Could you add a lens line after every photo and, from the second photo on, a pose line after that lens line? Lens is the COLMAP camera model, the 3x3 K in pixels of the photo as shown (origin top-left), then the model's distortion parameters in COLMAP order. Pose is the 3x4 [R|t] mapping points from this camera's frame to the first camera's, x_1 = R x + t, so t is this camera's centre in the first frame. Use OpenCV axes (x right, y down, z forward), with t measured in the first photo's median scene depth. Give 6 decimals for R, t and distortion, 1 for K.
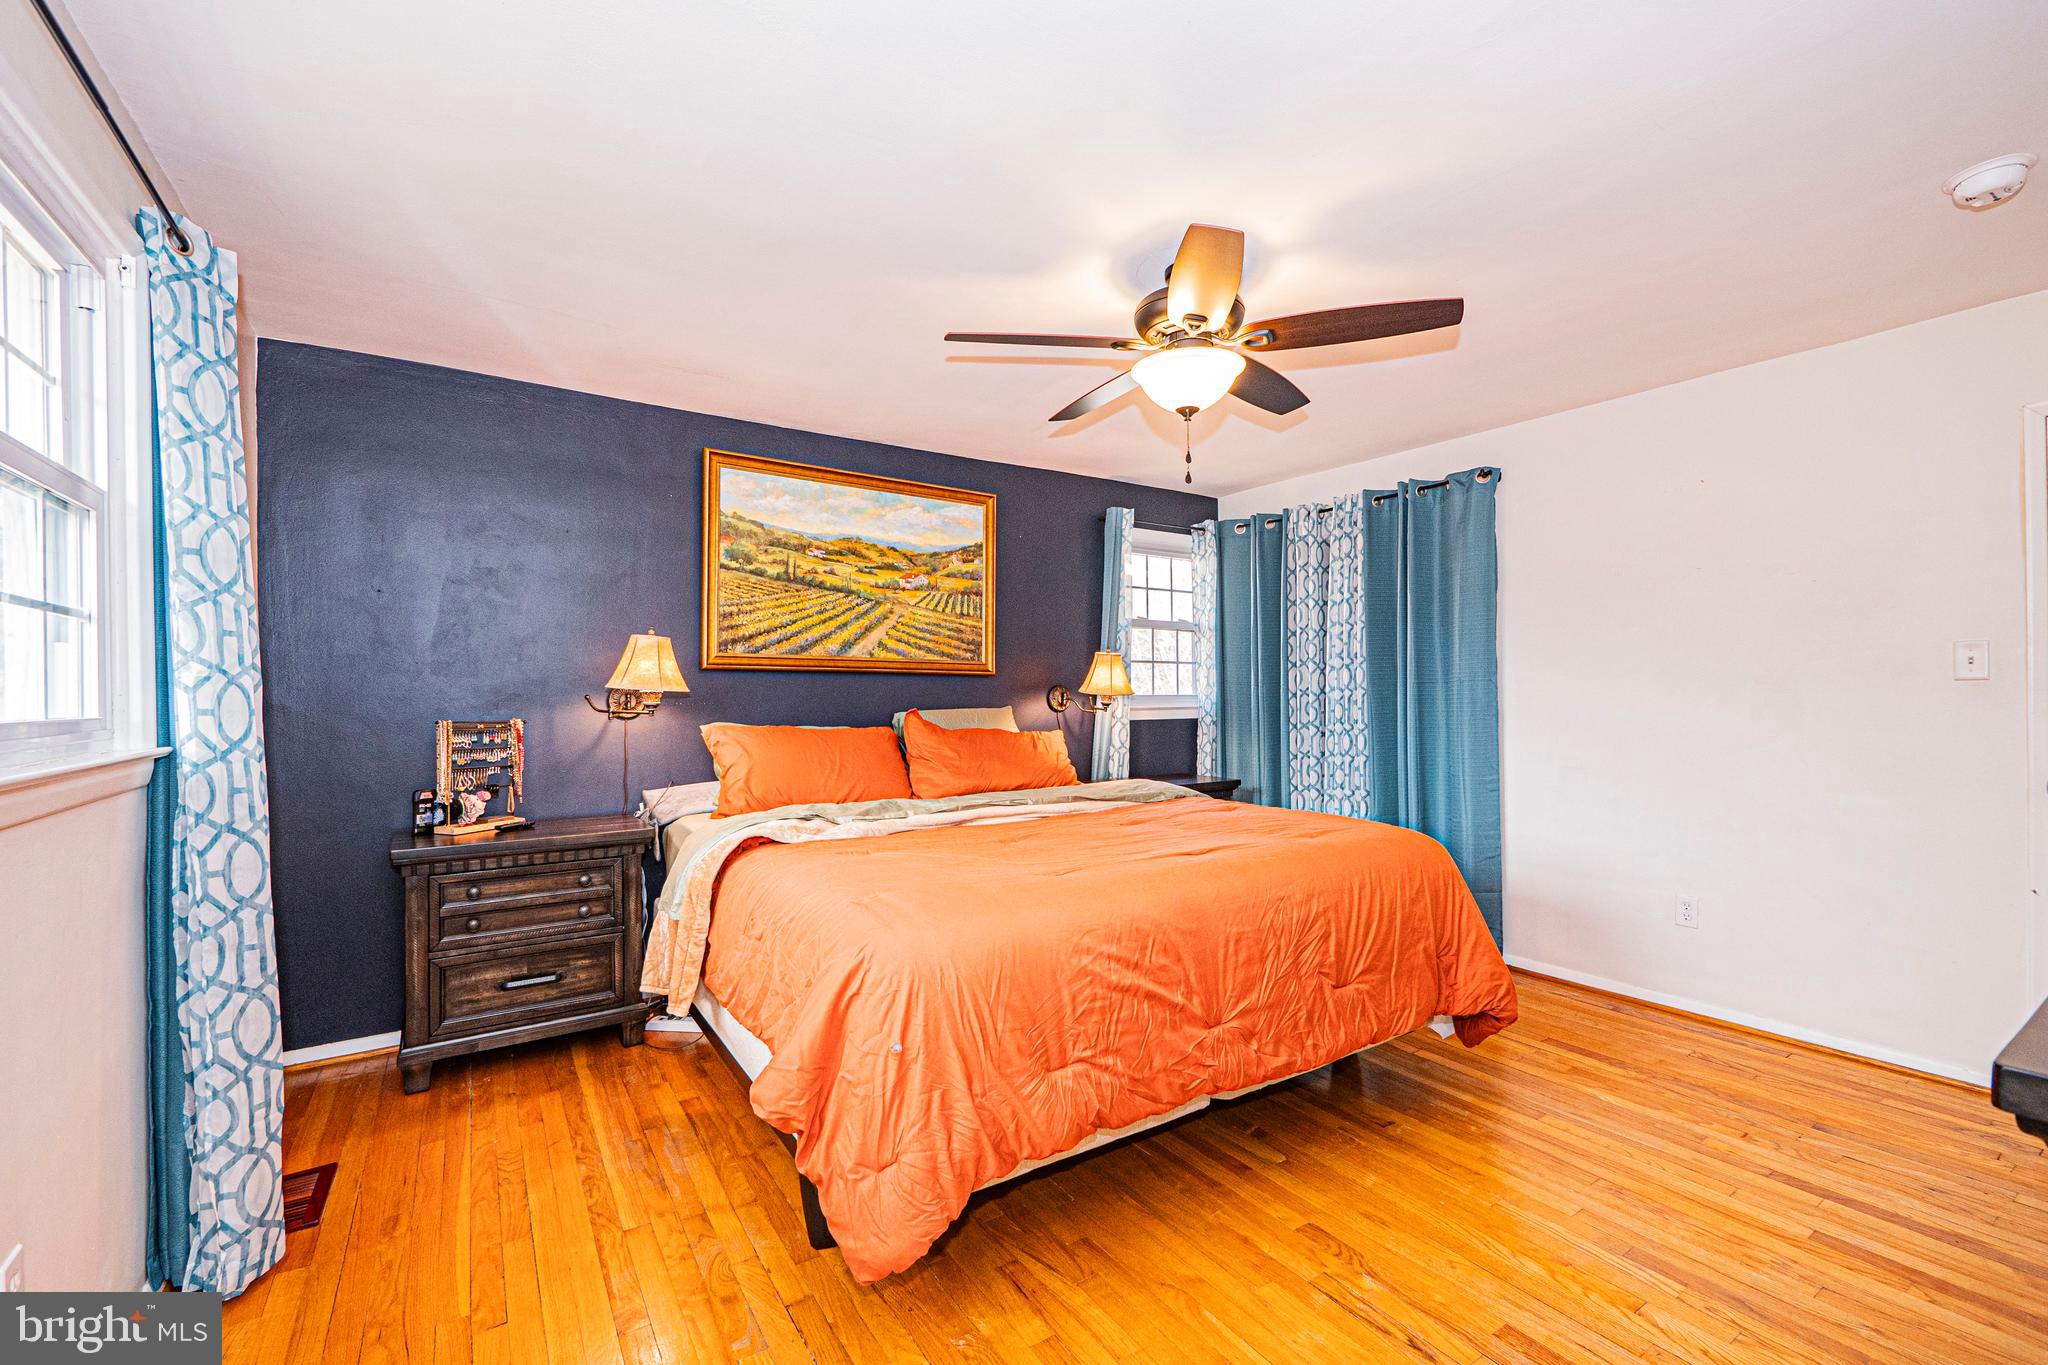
lens RADIAL K [[857.7, 0, 1023.2], [0, 857.7, 688.9], [0, 0, 1]] dist [-0.004759, -0.000600]
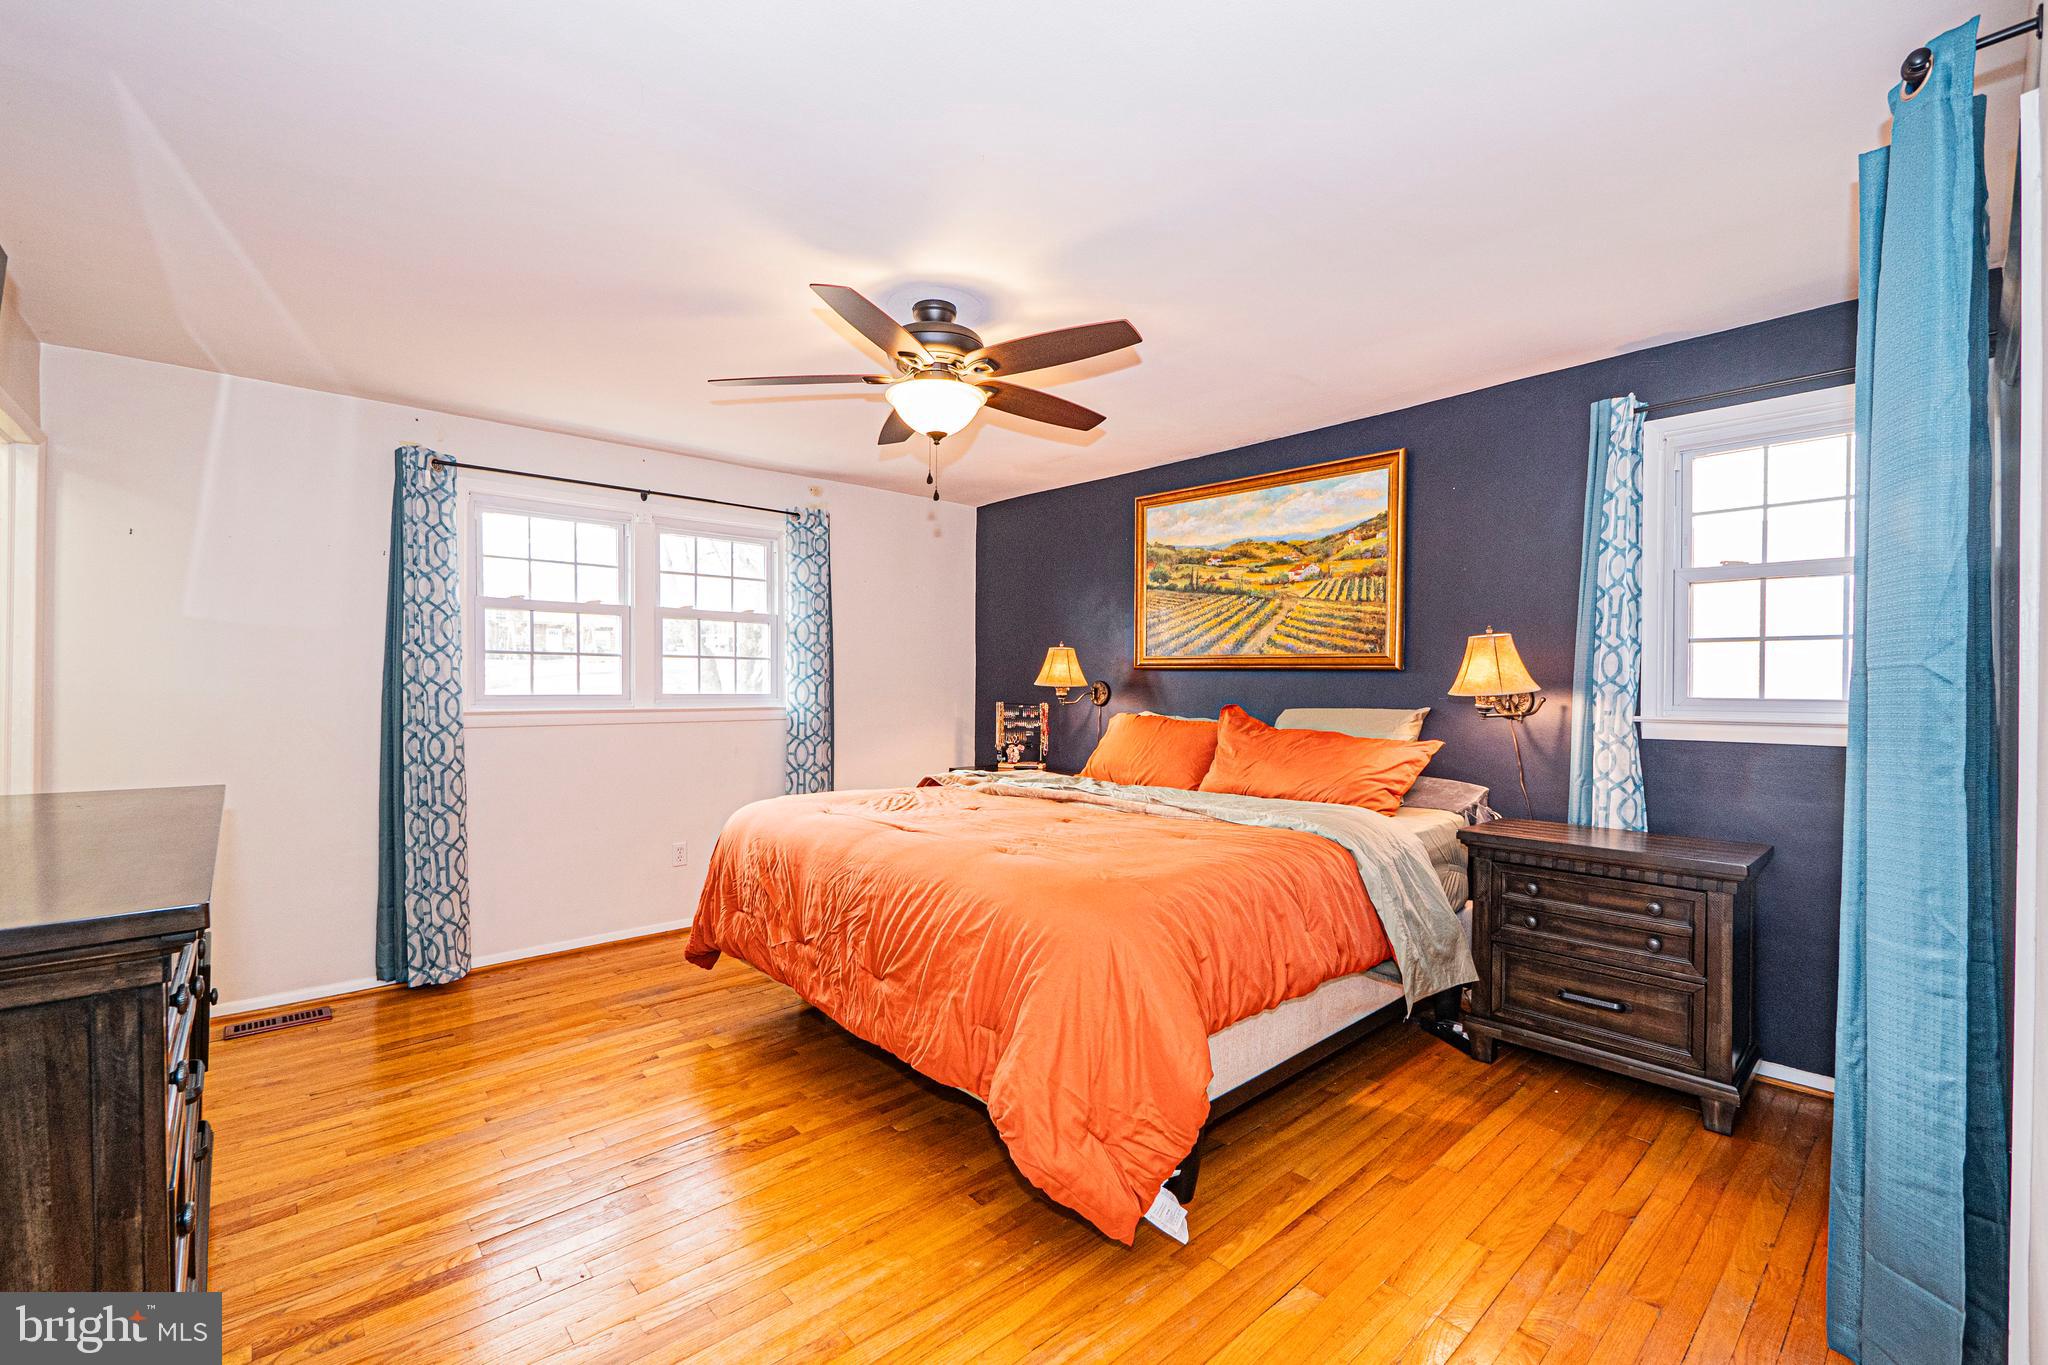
lens RADIAL K [[857.7, 0, 1021.2], [0, 857.7, 687.1], [0, 0, 1]] dist [-0.004759, -0.000600]
pose [[0.160439, 0.007281, -0.987019, 0.785628], [-0.002679, 0.999972, 0.006942, -0.004344], [0.987042, 0.001530, 0.160454, 0.560048]]
